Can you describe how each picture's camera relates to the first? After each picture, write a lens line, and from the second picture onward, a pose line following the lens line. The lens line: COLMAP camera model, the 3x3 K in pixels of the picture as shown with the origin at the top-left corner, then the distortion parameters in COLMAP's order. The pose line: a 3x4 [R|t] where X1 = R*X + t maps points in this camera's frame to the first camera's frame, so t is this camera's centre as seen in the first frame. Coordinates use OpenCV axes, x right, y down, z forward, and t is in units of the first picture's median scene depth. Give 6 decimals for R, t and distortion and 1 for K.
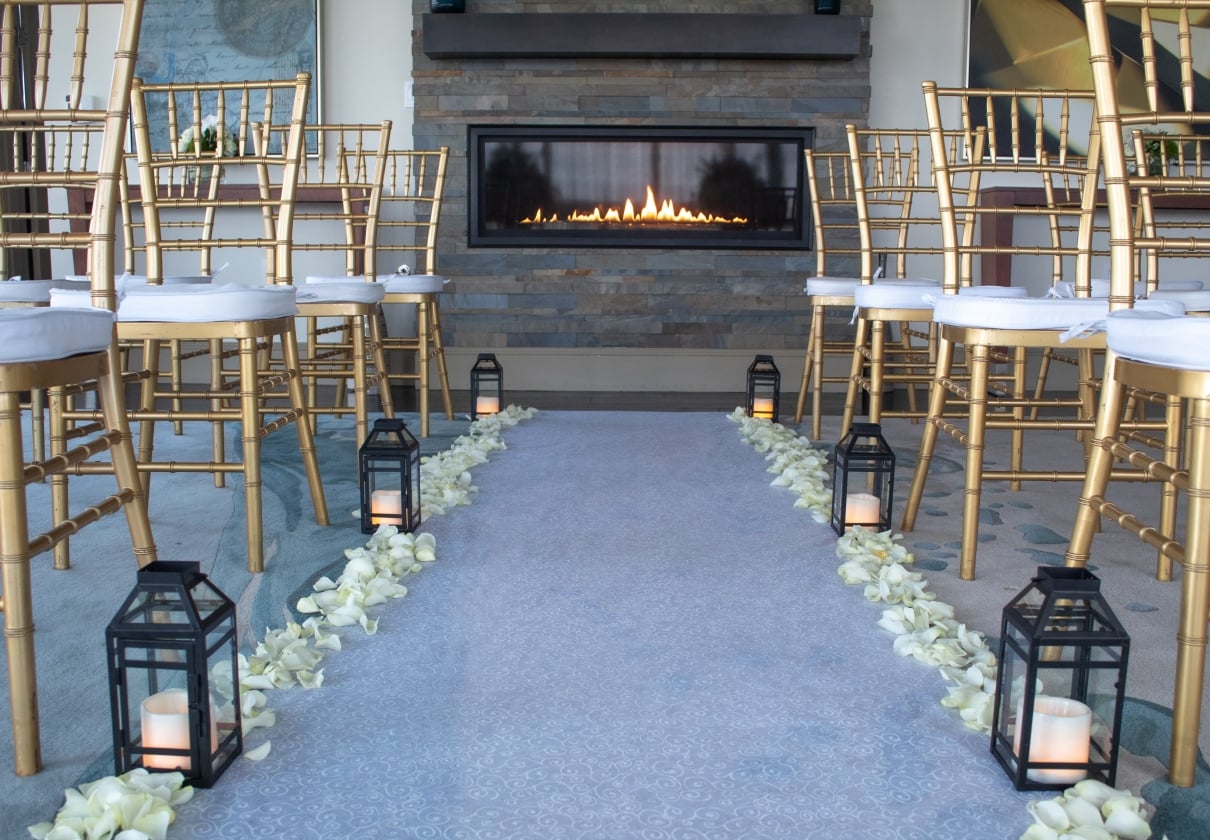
lens RADIAL K [[1219.0, 0, 605.0], [0, 1219.0, 420.0], [0, 0, 1]] dist [-0.090392, 0.002767]
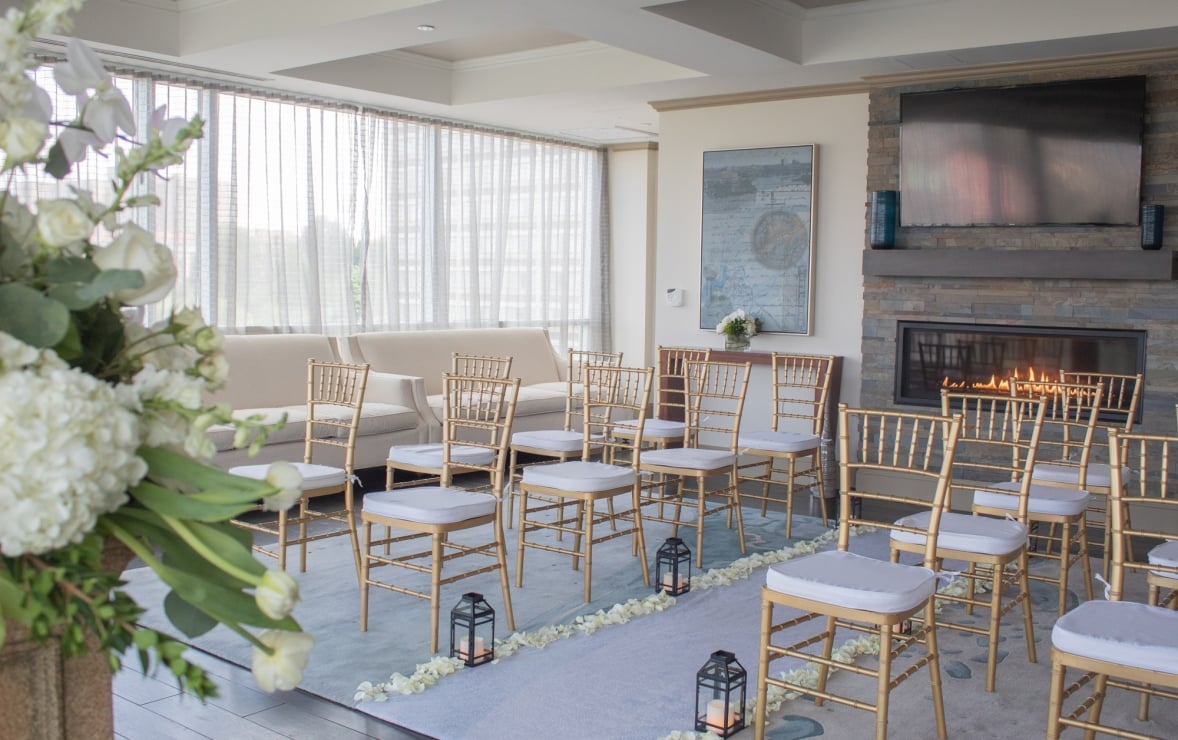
lens RADIAL K [[1125.9, 0, 589.0], [0, 1125.9, 370.0], [0, 0, 1]] dist [-0.088935, 0.002348]
pose [[0.806923, 0.049791, -0.588554, 0.387548], [-0.095578, 0.994316, -0.046921, -0.086477], [0.582872, 0.094114, 0.807095, -0.301810]]
